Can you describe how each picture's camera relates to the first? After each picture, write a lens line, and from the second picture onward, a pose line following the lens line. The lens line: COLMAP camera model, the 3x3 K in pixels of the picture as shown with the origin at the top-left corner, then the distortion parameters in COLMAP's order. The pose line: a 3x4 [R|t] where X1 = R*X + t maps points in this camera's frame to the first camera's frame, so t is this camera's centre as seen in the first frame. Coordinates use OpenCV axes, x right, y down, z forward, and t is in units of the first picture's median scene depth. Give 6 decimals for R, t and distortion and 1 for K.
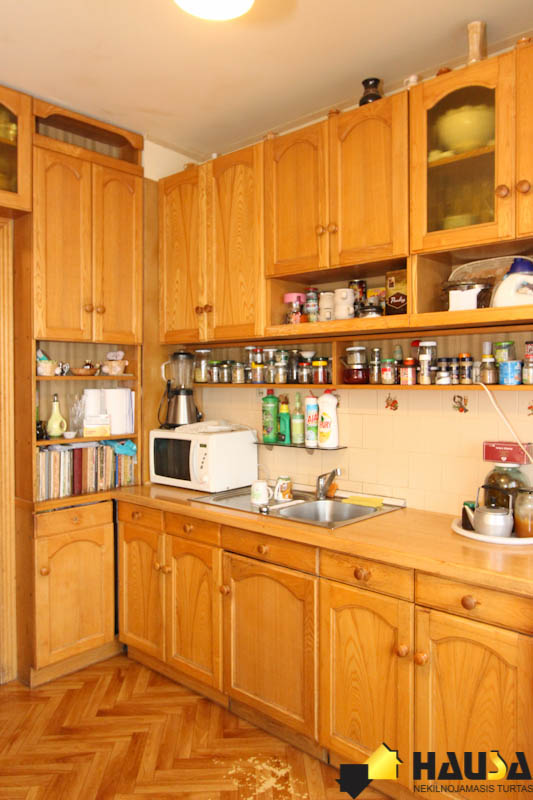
lens RADIAL K [[607.8, 0, 266.4], [0, 607.8, 395.9], [0, 0, 1]] dist [-0.005112, 0.007012]
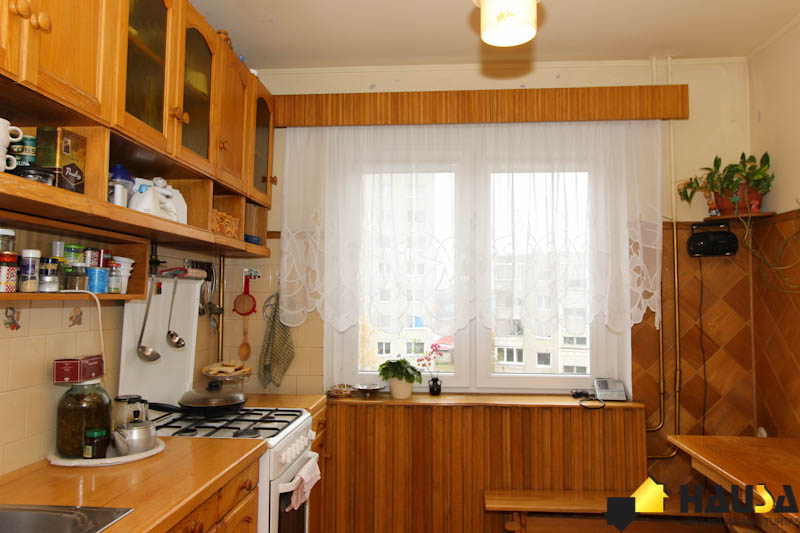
lens RADIAL K [[589.3, 0, 400.2], [0, 589.3, 268.1], [0, 0, 1]] dist [-0.000113, -0.000434]
pose [[-0.615556, 0.037662, 0.787193, -0.555719], [0.008769, 0.999123, -0.040944, -0.015198], [-0.788044, -0.018300, -0.615346, 1.110719]]
